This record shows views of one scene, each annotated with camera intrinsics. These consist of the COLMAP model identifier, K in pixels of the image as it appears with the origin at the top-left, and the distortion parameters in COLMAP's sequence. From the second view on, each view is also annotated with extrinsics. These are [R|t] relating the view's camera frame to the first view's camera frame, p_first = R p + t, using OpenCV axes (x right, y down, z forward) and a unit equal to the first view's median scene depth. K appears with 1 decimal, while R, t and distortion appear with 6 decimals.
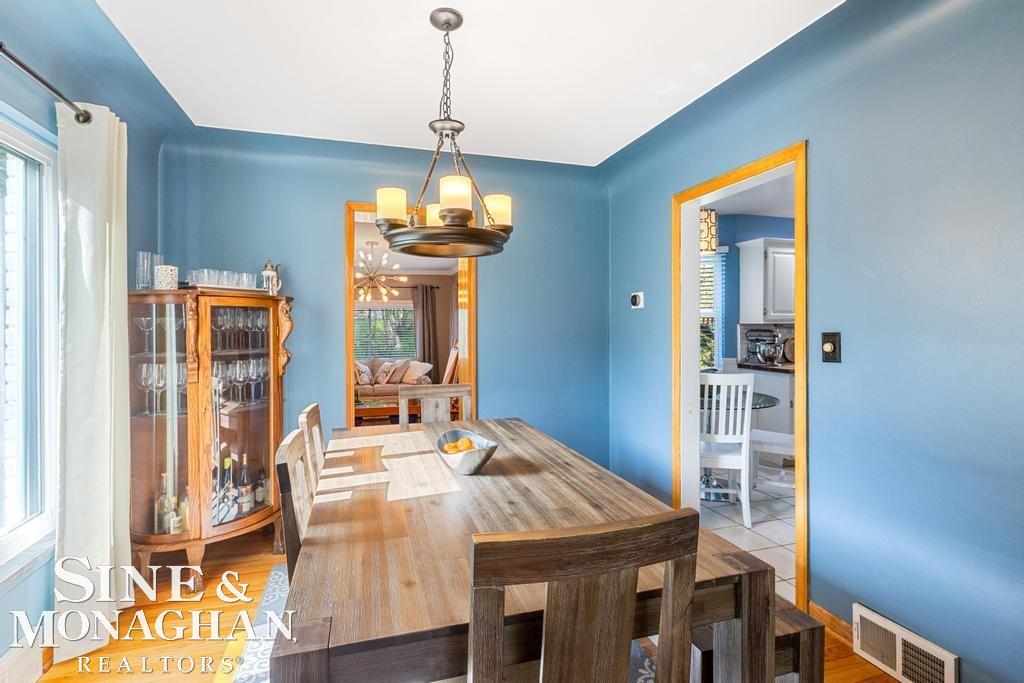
lens RADIAL K [[484.0, 0, 510.8], [0, 484.0, 333.4], [0, 0, 1]] dist [-0.015074, -0.000358]
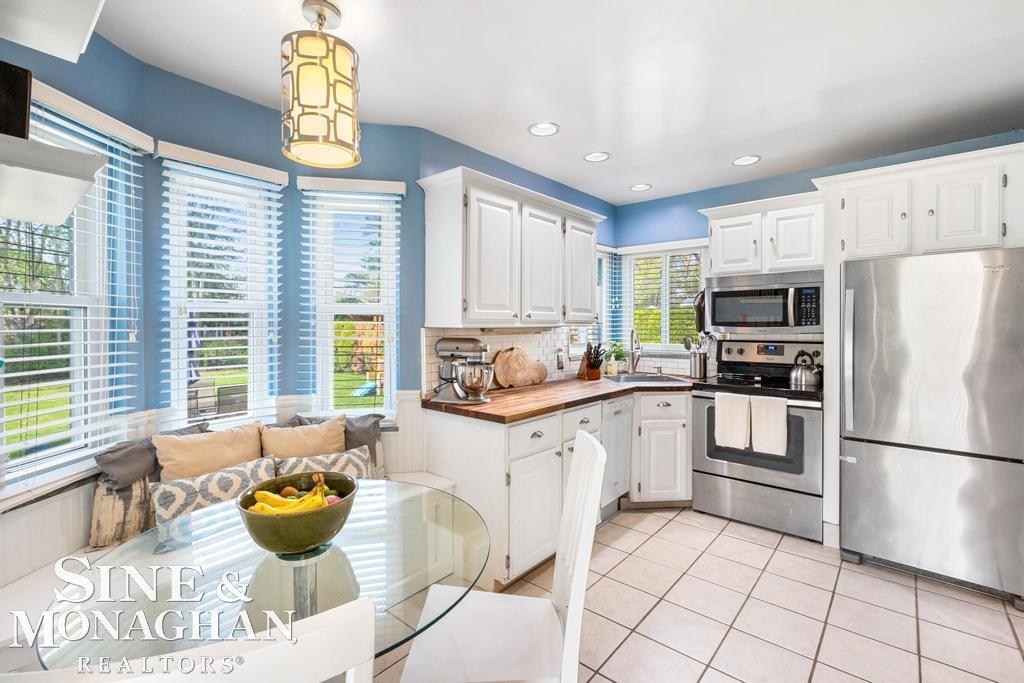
lens RADIAL K [[472.6, 0, 514.3], [0, 472.6, 330.7], [0, 0, 1]] dist [-0.002024, 0.000020]
pose [[0.844983, 0.003642, 0.534780, 0.277511], [0.001618, 0.999955, -0.009367, -0.011429], [-0.534790, 0.008781, 0.844939, 0.498384]]
